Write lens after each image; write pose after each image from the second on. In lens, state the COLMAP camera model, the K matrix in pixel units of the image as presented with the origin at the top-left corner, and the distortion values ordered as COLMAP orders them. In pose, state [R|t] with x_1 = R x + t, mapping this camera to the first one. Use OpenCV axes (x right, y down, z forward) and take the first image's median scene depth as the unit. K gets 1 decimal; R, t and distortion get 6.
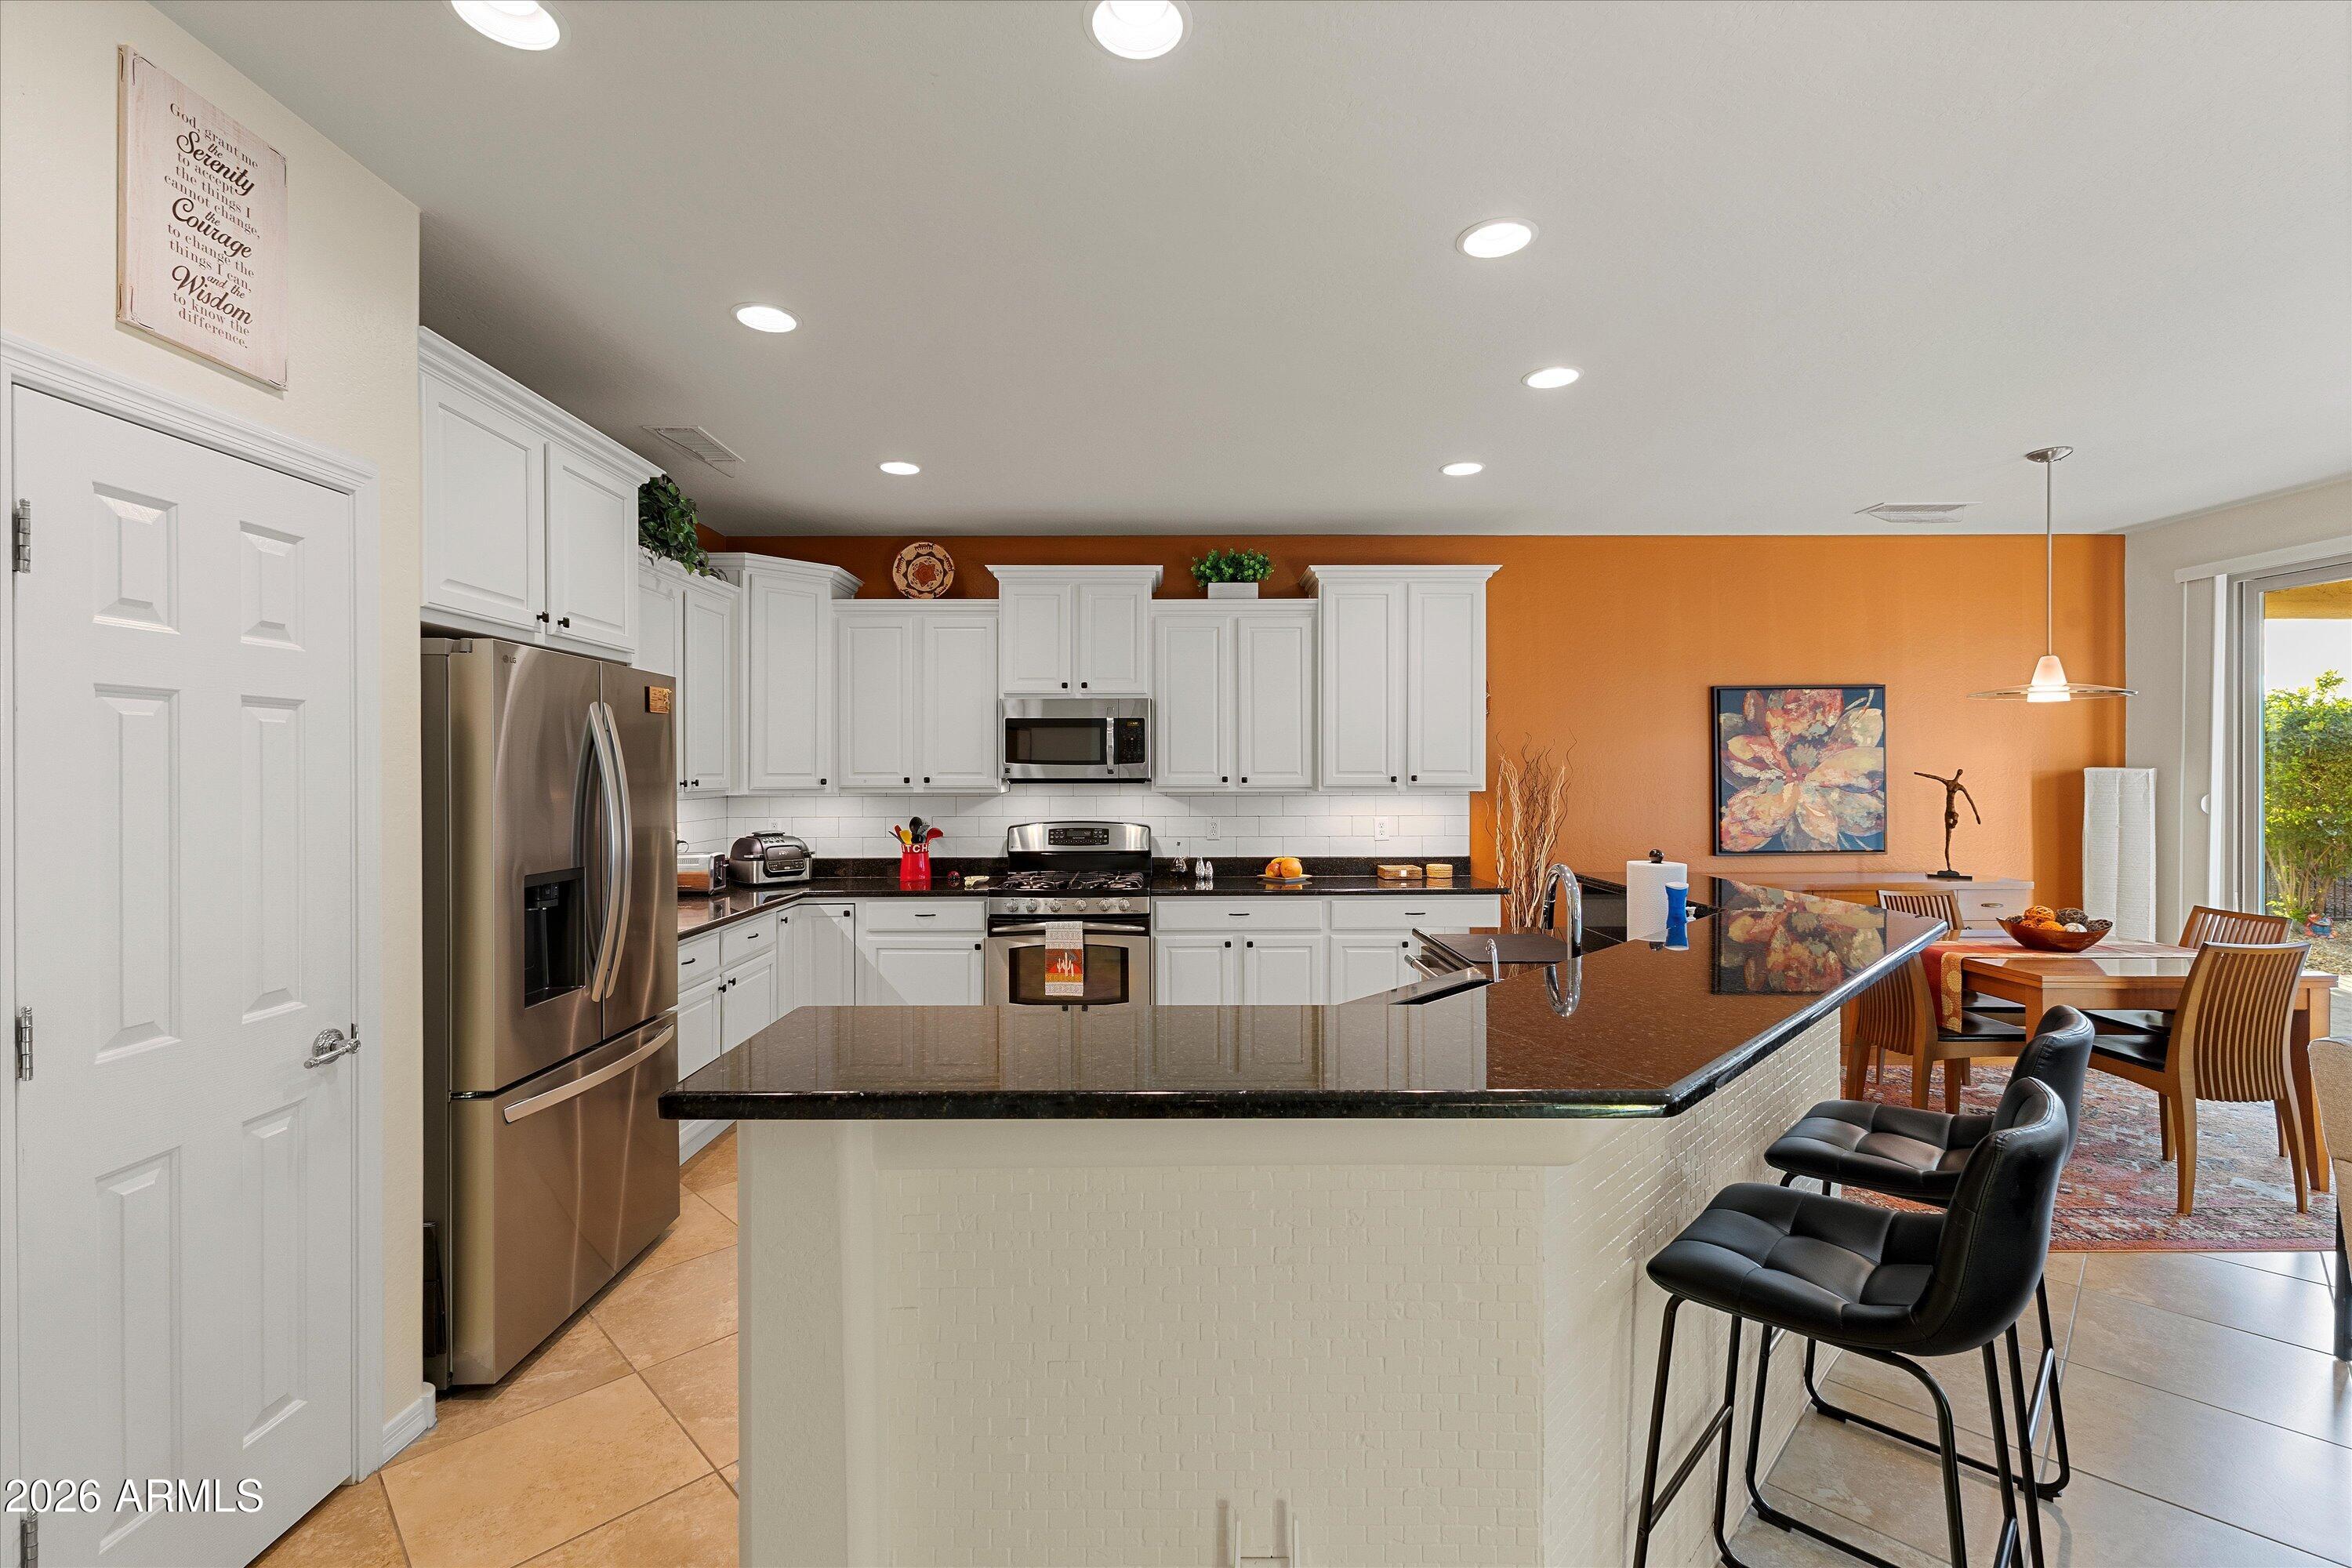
lens RADIAL K [[1016.3, 0, 1169.7], [0, 1016.3, 772.6], [0, 0, 1]] dist [0.011291, -0.002863]
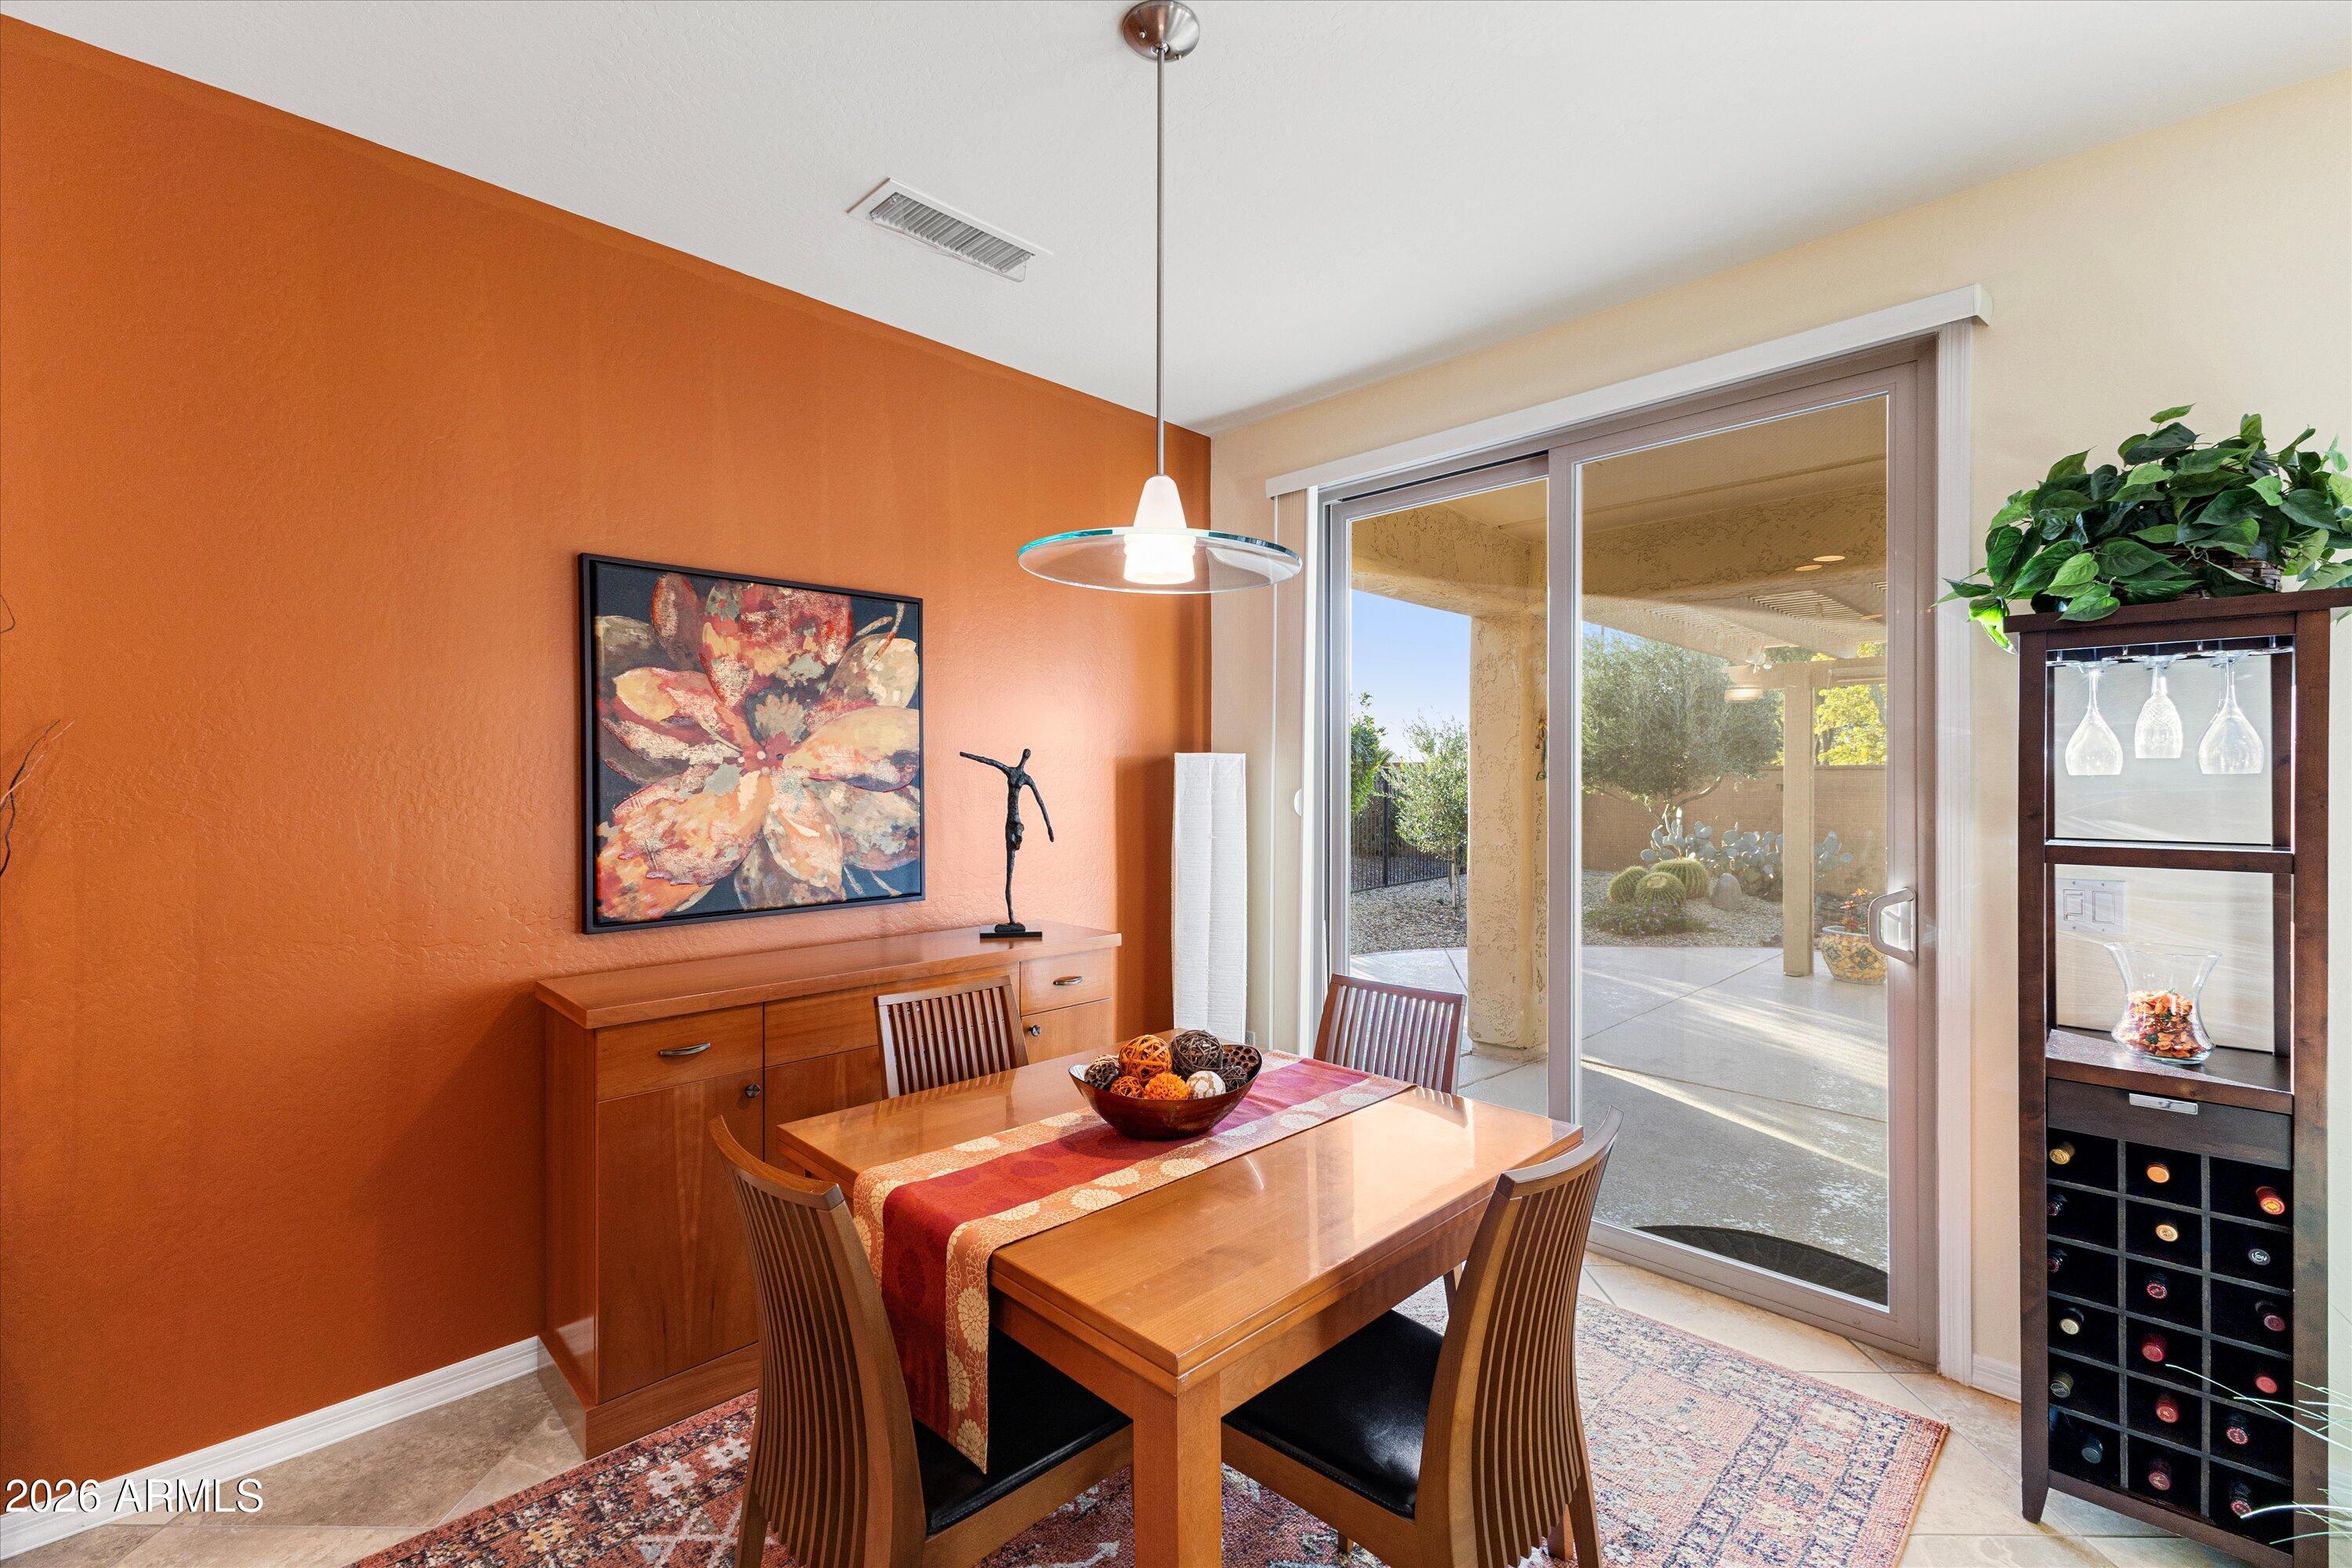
lens RADIAL K [[1016.3, 0, 1174.8], [0, 1016.3, 781.2], [0, 0, 1]] dist [0.011291, -0.002863]
pose [[0.716270, 0.001292, 0.697822, 0.424096], [-0.001258, 0.999999, -0.000560, 0.015365], [-0.697822, -0.000476, 0.716271, 0.519143]]
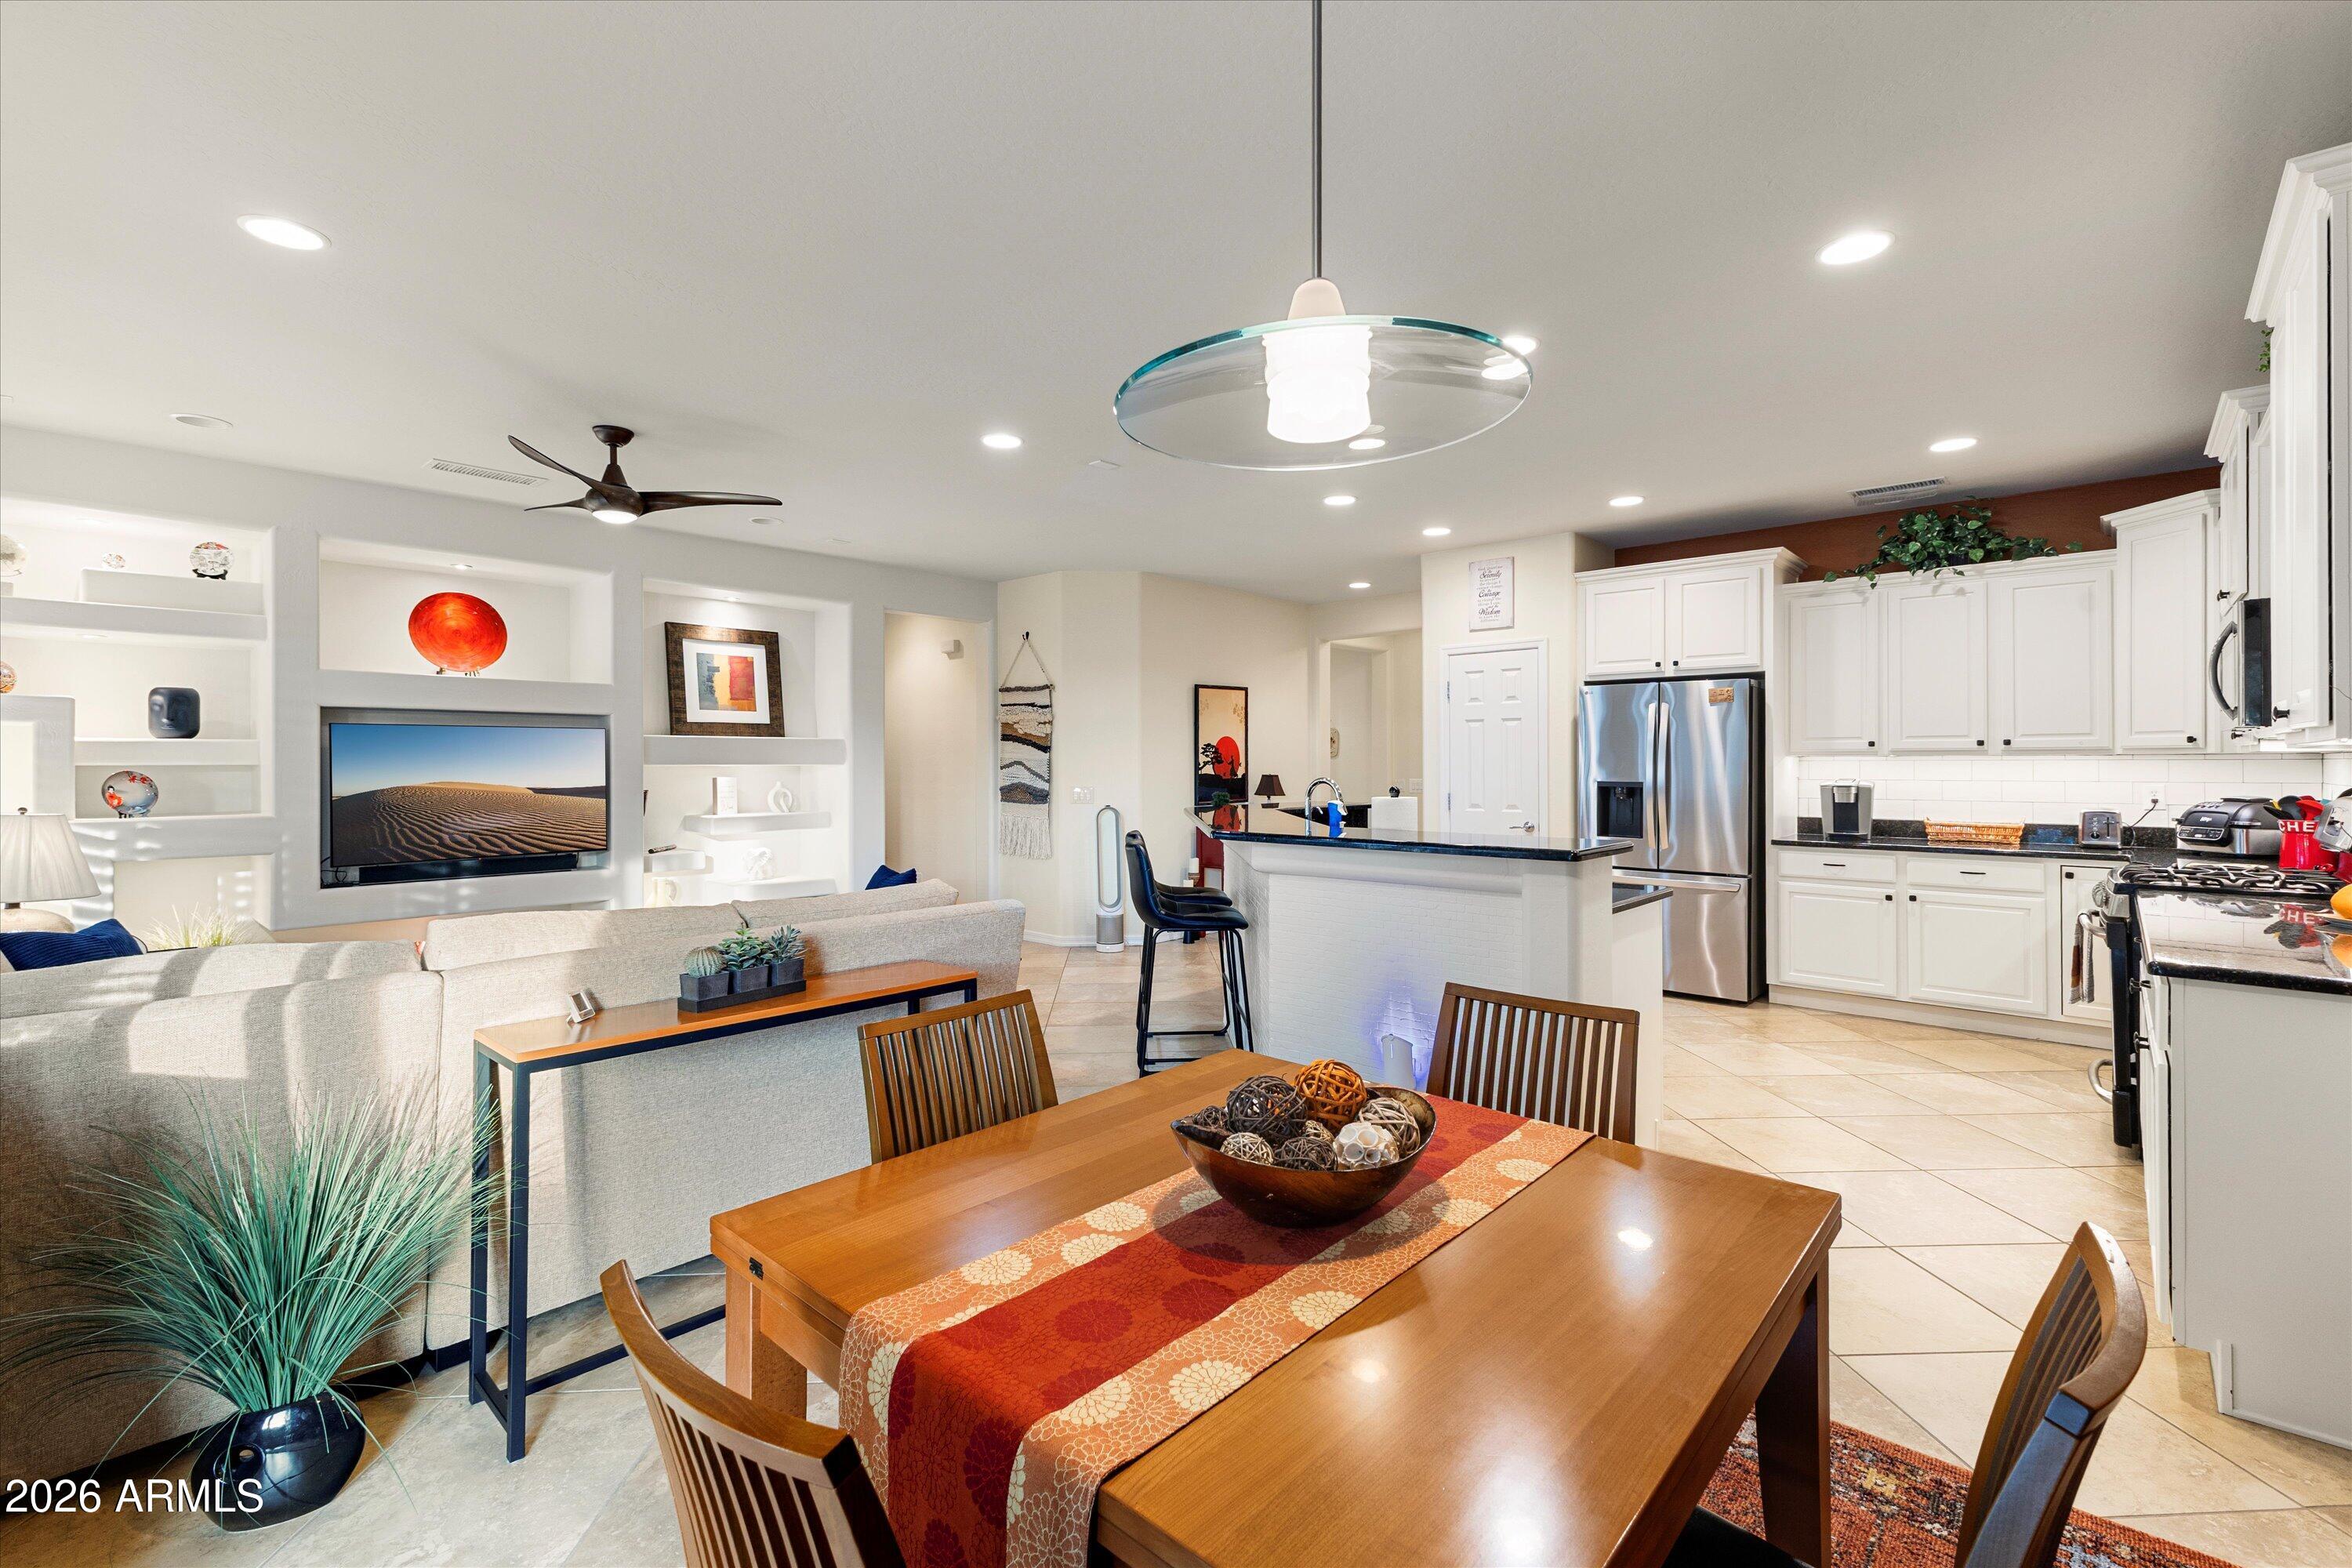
lens RADIAL K [[1016.3, 0, 1178.1], [0, 1016.3, 753.8], [0, 0, 1]] dist [0.011291, -0.002863]
pose [[-0.675522, -0.003922, -0.737330, 0.856789], [0.002229, 0.999970, -0.007361, 0.024525], [0.737337, -0.006617, -0.675493, 0.898045]]
